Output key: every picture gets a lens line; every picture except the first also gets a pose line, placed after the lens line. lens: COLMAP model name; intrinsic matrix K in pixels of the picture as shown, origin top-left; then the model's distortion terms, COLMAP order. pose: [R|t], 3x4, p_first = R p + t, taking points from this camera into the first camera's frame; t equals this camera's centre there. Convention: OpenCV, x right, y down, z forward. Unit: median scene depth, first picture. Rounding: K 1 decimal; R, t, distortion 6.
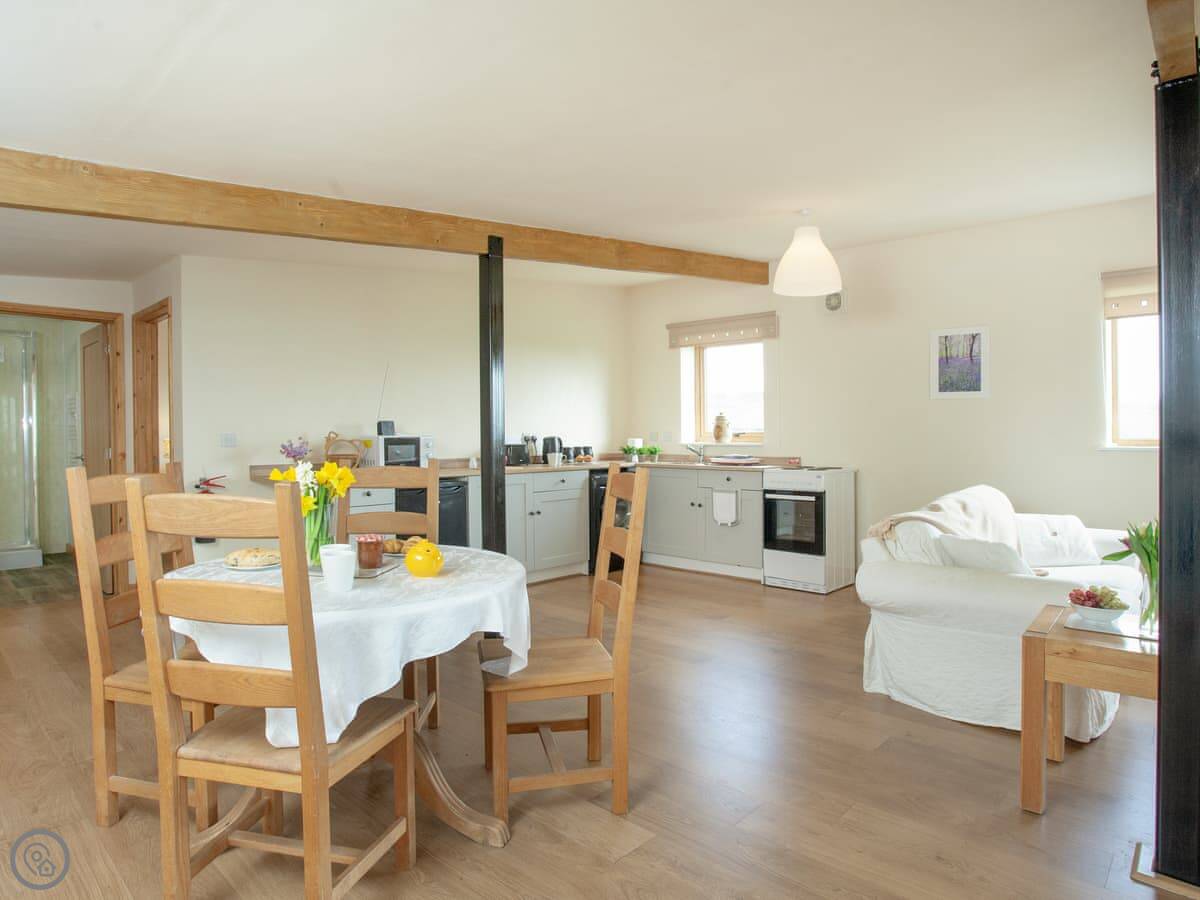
lens RADIAL K [[694.3, 0, 594.6], [0, 694.3, 425.6], [0, 0, 1]] dist [-0.037970, 0.001348]
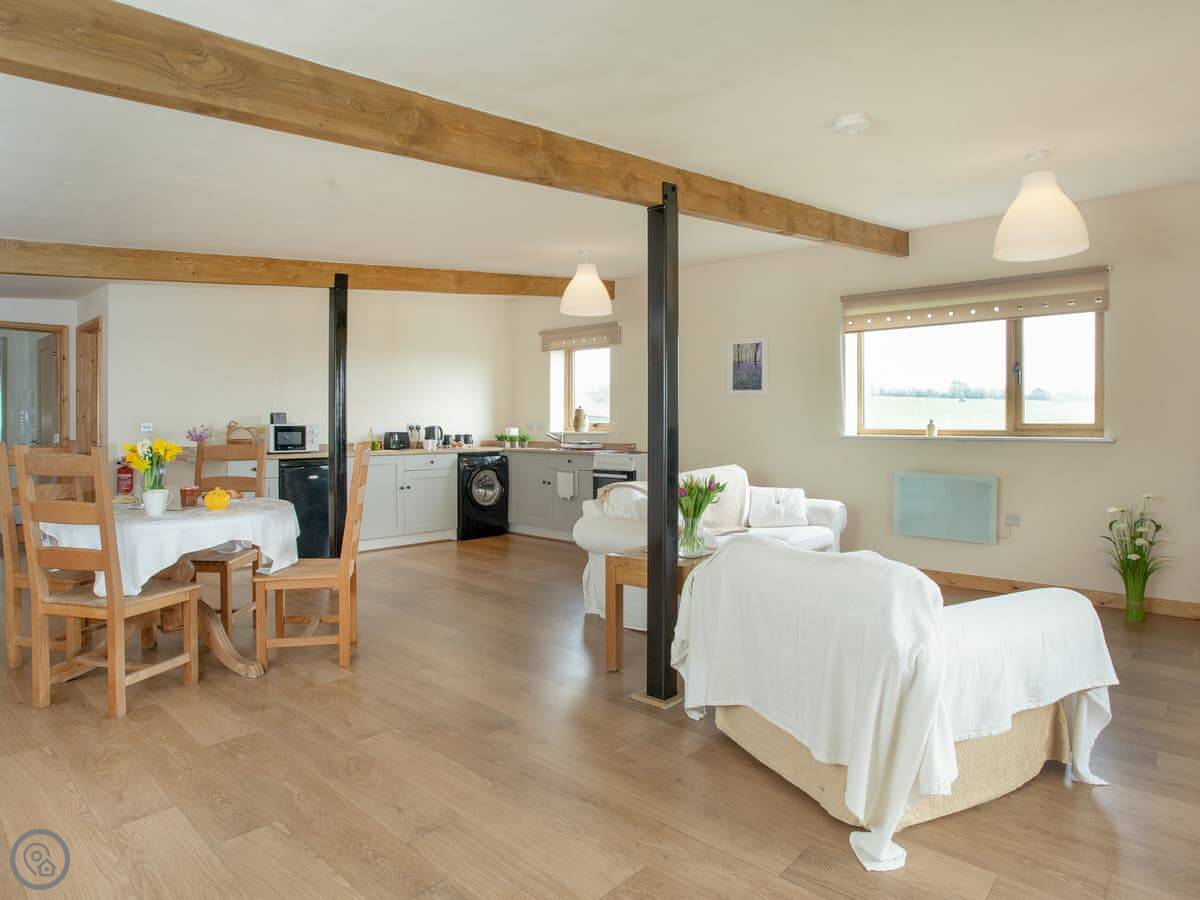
lens RADIAL K [[688.9, 0, 575.5], [0, 688.9, 409.1], [0, 0, 1]] dist [-0.023127, 0.000195]
pose [[0.999957, 0.002927, -0.008802, 0.236050], [-0.003030, 0.999928, -0.011616, -0.000326], [0.008767, 0.011642, 0.999894, -0.228296]]
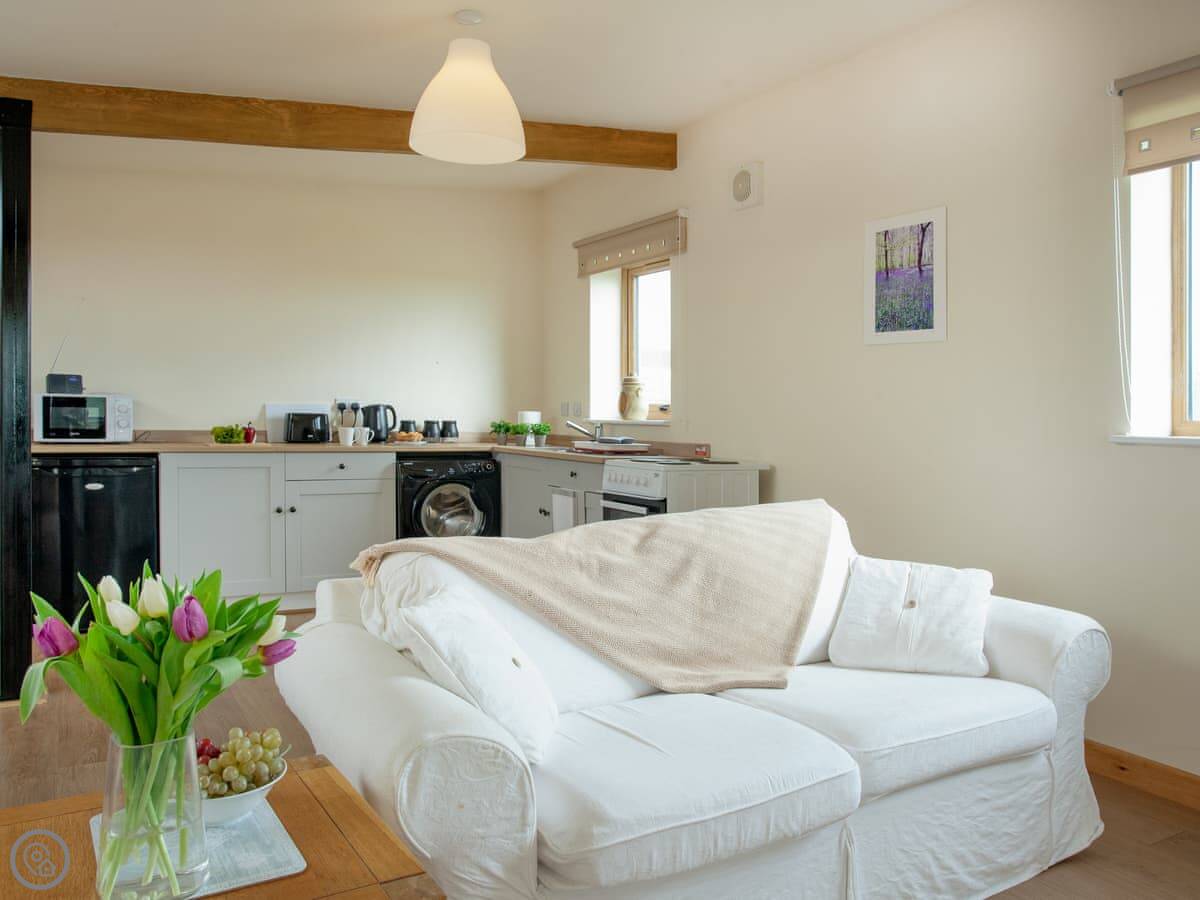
lens RADIAL K [[893.7, 0, 601.7], [0, 893.7, 383.3], [0, 0, 1]] dist [-0.007970, 0.002503]
pose [[0.956986, 0.010408, -0.289947, 0.499461], [-0.018115, 0.999550, -0.023908, 0.014362], [0.289568, 0.028132, 0.956744, 0.241927]]
